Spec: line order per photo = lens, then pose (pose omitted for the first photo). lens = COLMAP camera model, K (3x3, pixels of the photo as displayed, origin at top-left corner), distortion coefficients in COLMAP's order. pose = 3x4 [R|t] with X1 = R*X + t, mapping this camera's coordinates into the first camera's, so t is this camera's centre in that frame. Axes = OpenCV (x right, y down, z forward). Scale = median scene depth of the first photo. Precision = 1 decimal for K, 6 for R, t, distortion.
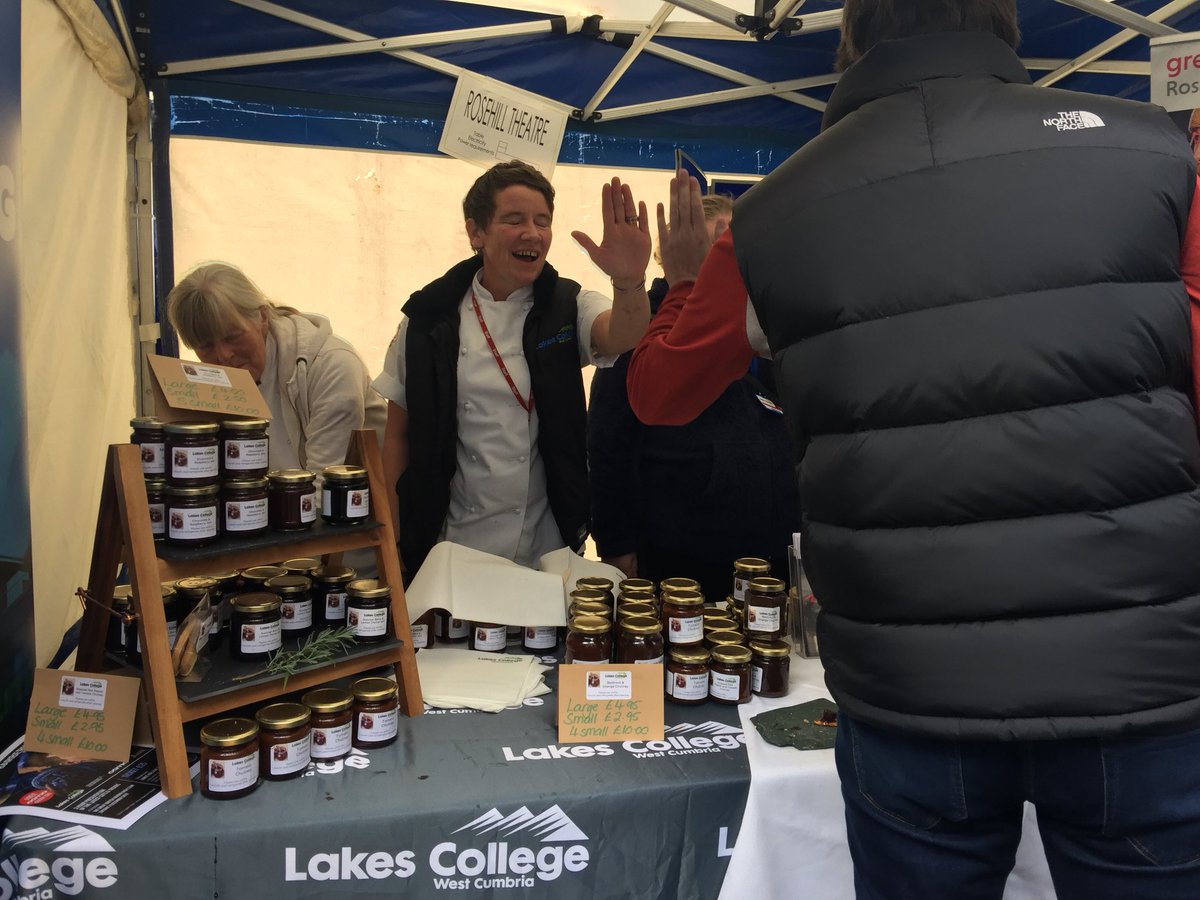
lens RADIAL K [[929.2, 0, 600.0], [0, 929.2, 450.0], [0, 0, 1]] dist [0.069433, -0.122078]
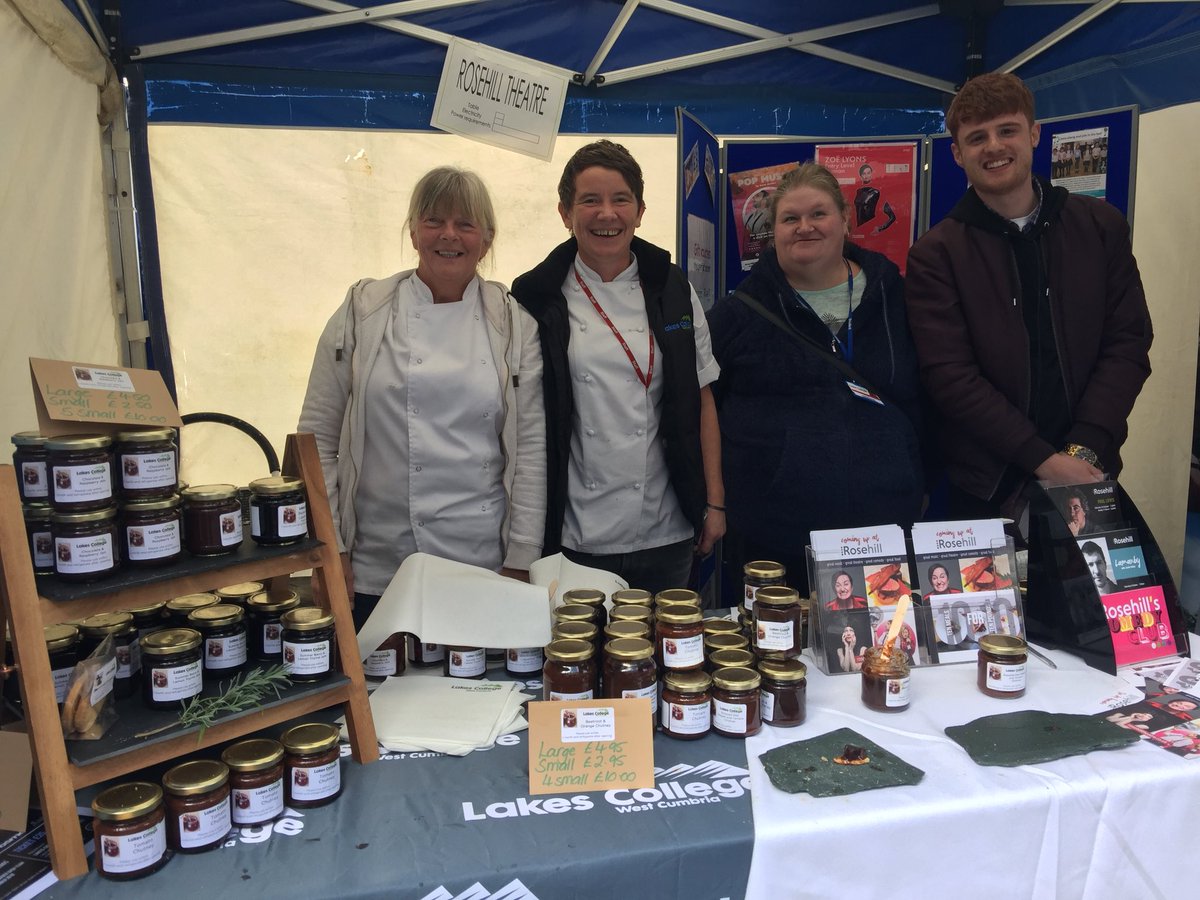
lens RADIAL K [[929.2, 0, 600.0], [0, 929.2, 450.0], [0, 0, 1]] dist [0.069433, -0.122078]
pose [[0.998353, -0.034524, -0.045816, 0.066334], [0.035390, 0.999207, 0.018221, -0.013510], [0.045151, -0.019812, 0.998784, 0.147784]]
